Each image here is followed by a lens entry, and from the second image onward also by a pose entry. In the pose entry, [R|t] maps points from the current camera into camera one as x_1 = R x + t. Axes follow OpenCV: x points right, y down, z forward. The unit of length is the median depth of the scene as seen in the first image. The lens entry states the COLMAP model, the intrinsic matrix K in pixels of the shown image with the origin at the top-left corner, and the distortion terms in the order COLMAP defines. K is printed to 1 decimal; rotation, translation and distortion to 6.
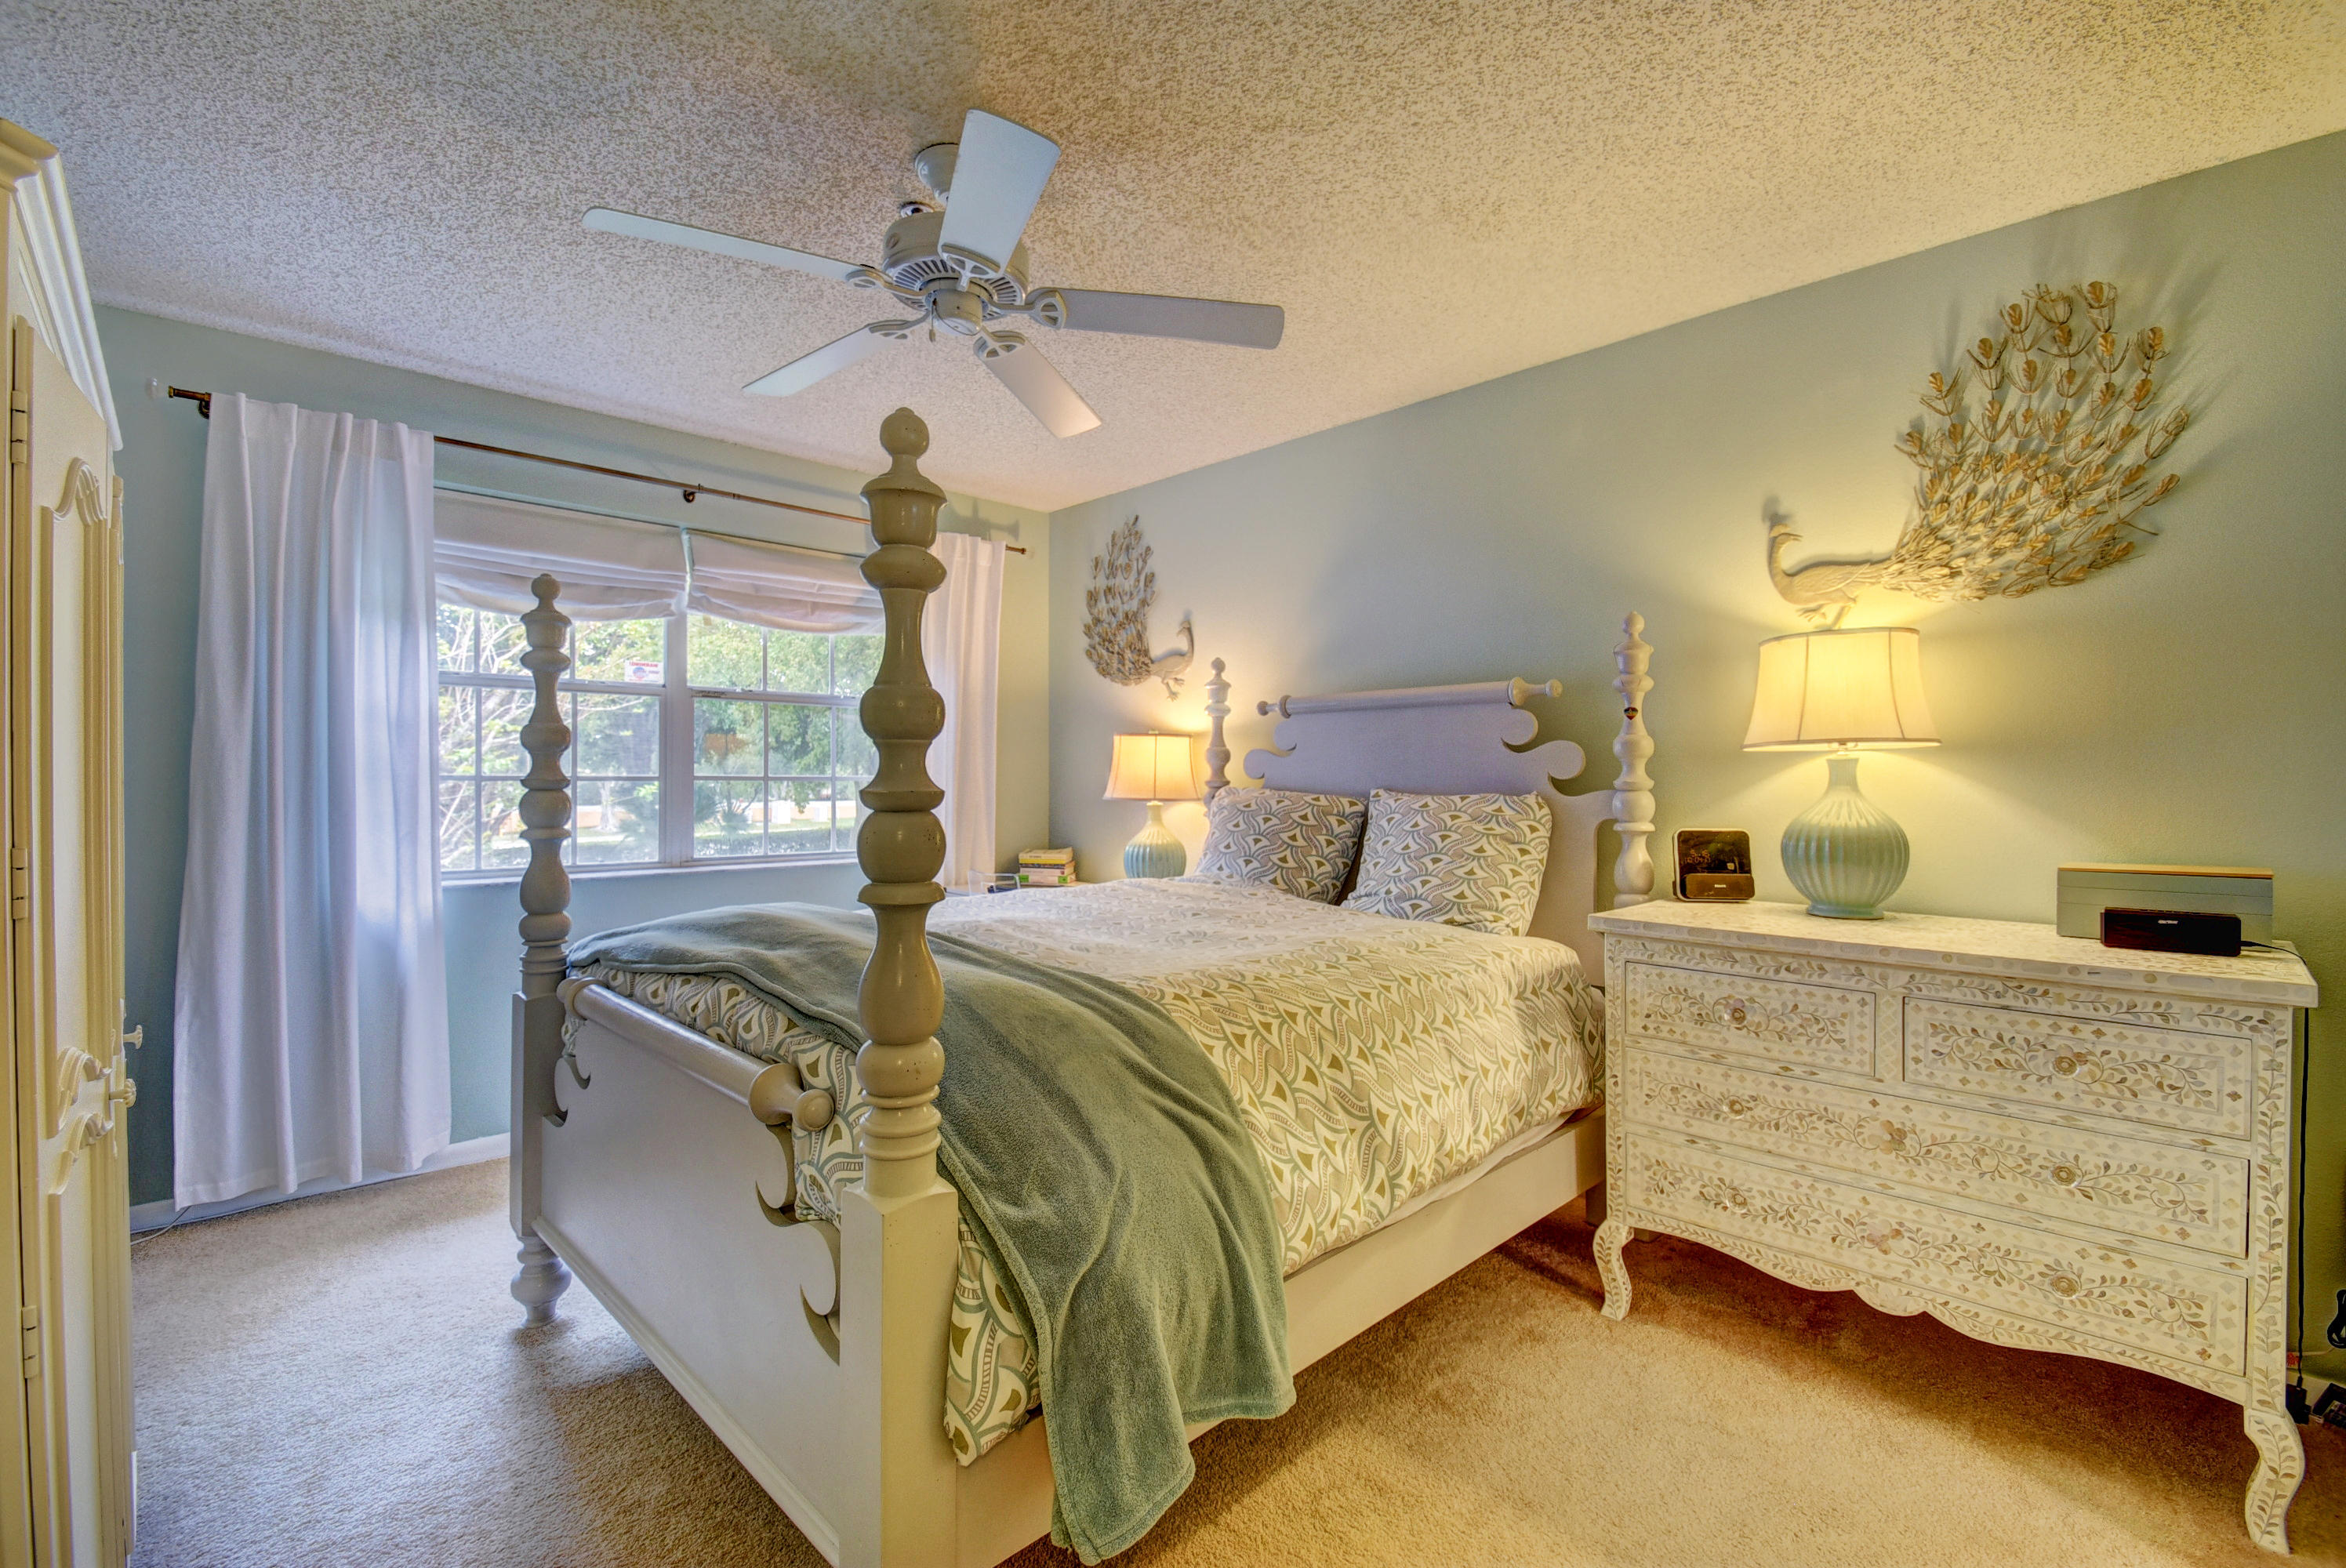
lens RADIAL K [[1027.7, 0, 1165.5], [0, 1027.7, 782.2], [0, 0, 1]] dist [0.007483, -0.013363]
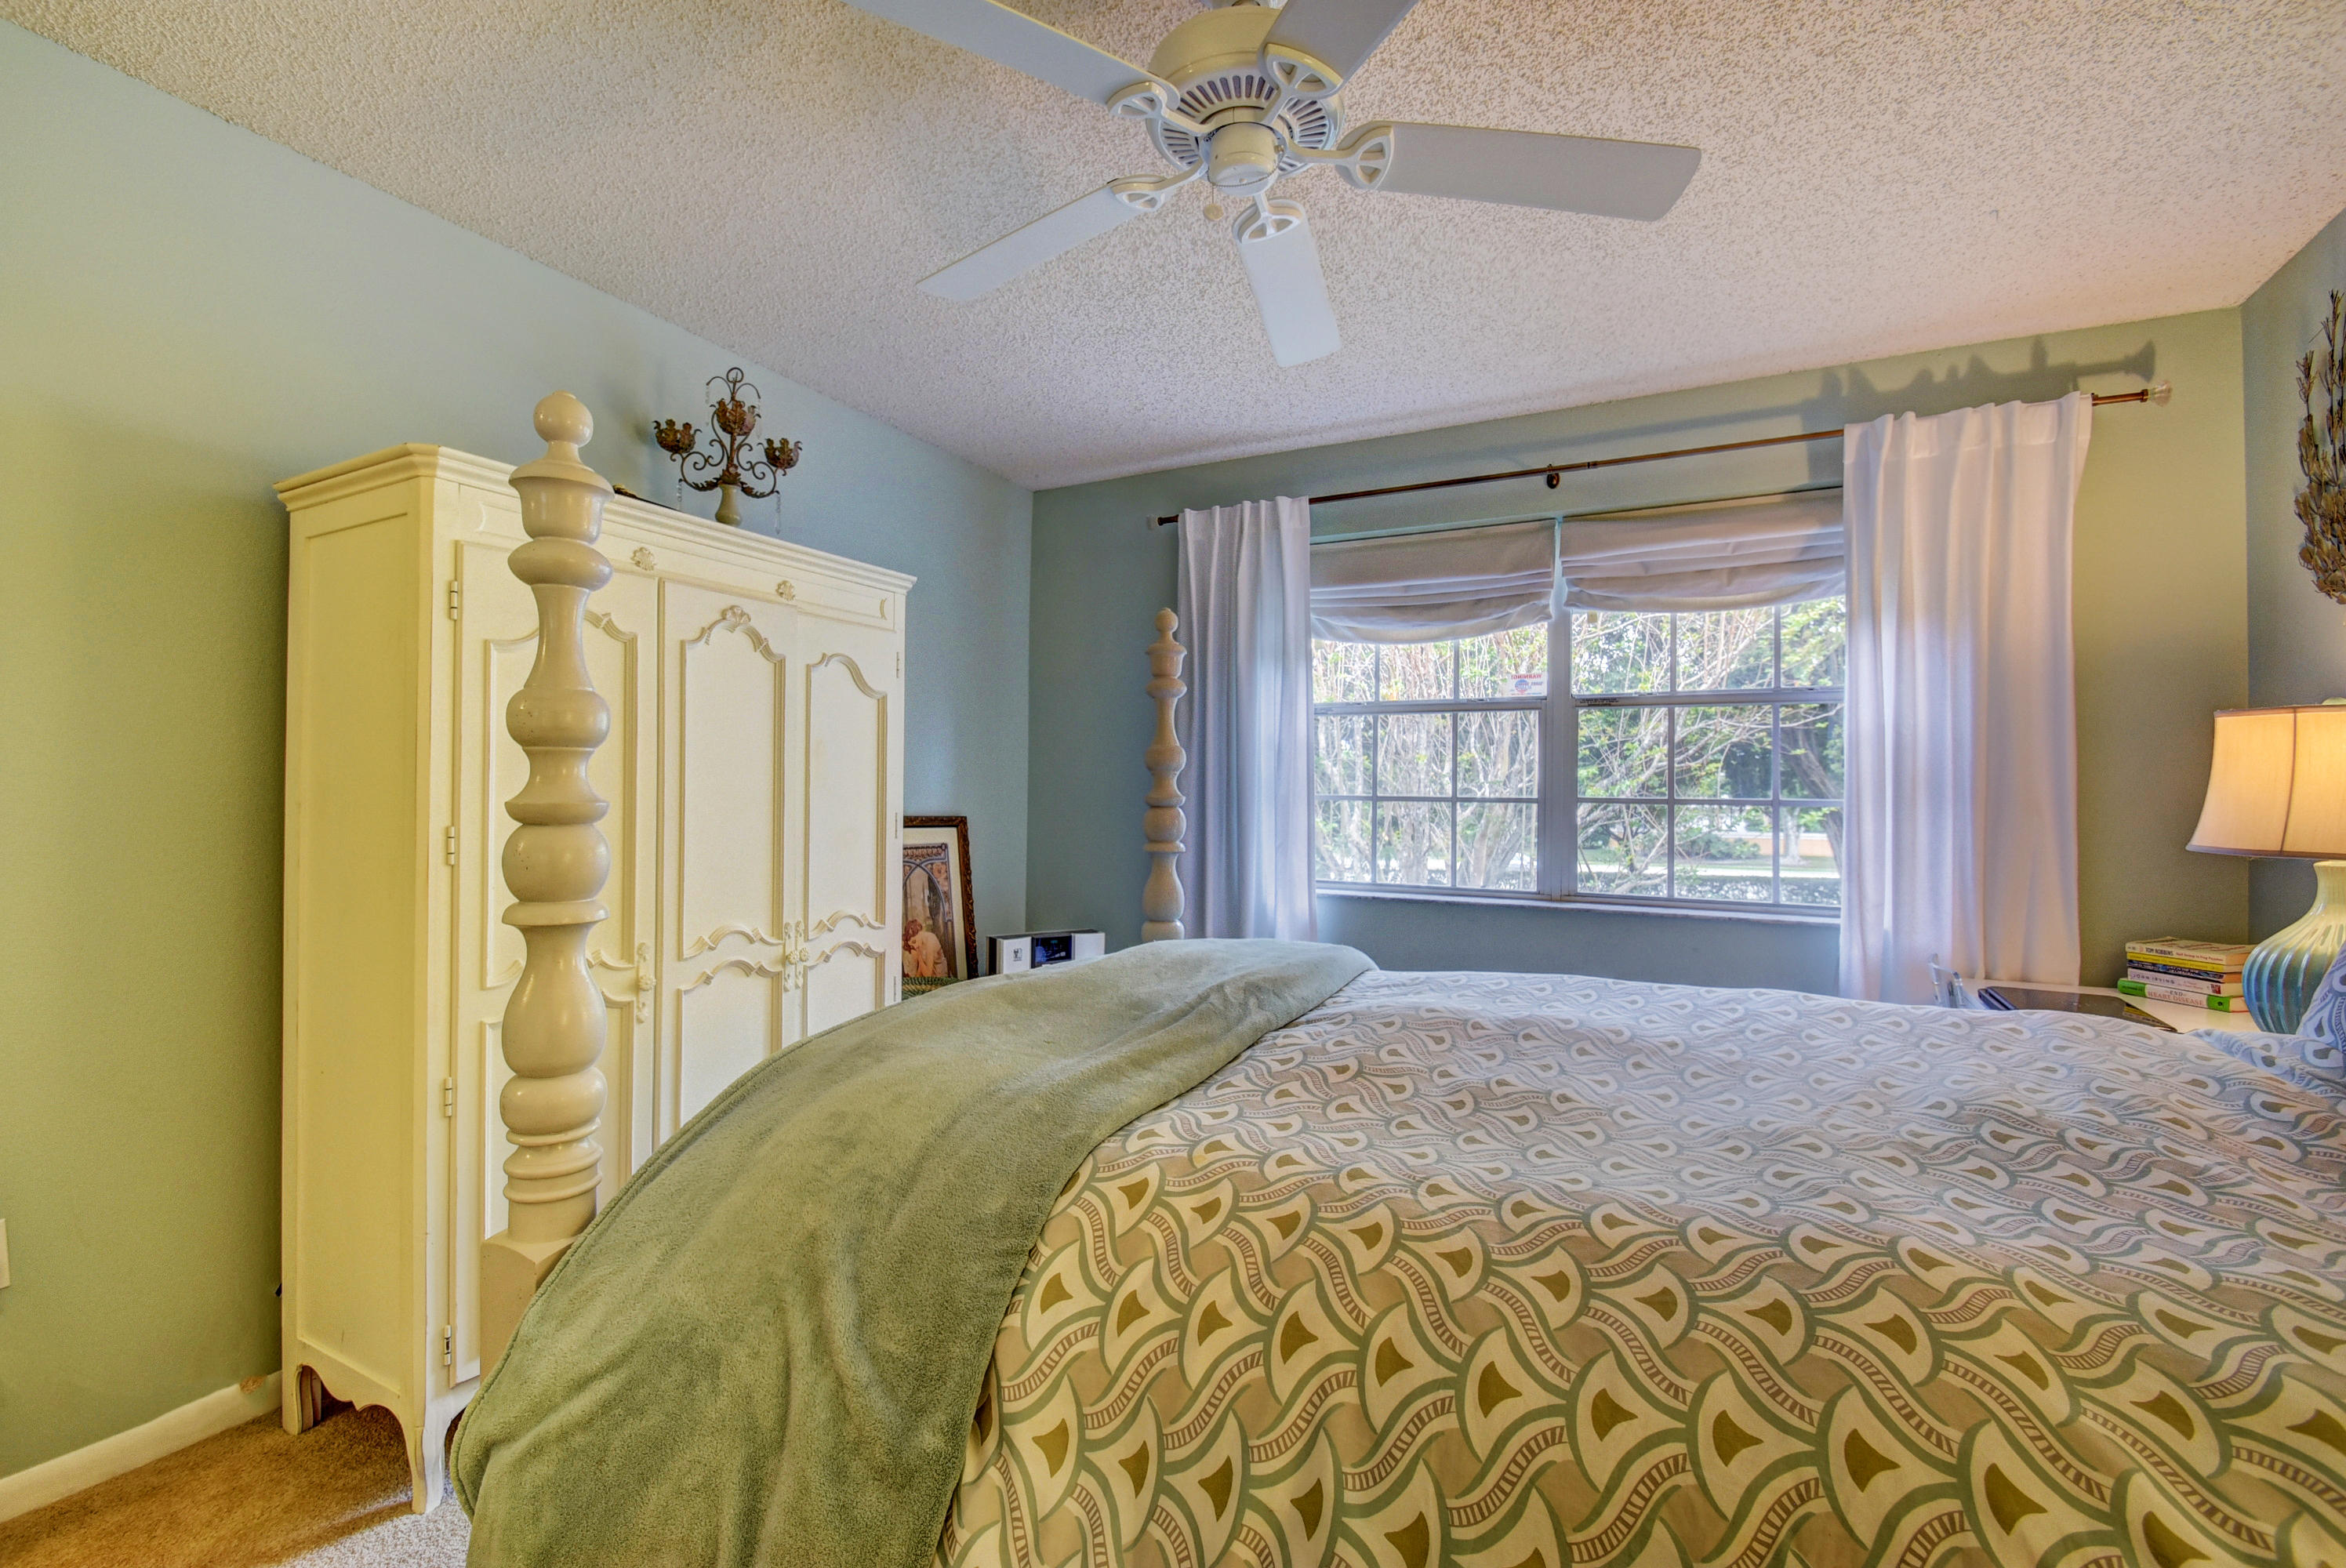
lens RADIAL K [[1027.7, 0, 1165.5], [0, 1027.7, 782.2], [0, 0, 1]] dist [0.007483, -0.013363]
pose [[0.314324, -0.010507, -0.949258, 0.268603], [-0.013236, 0.999793, -0.015449, -0.001311], [0.949224, 0.017421, 0.314120, 0.411575]]
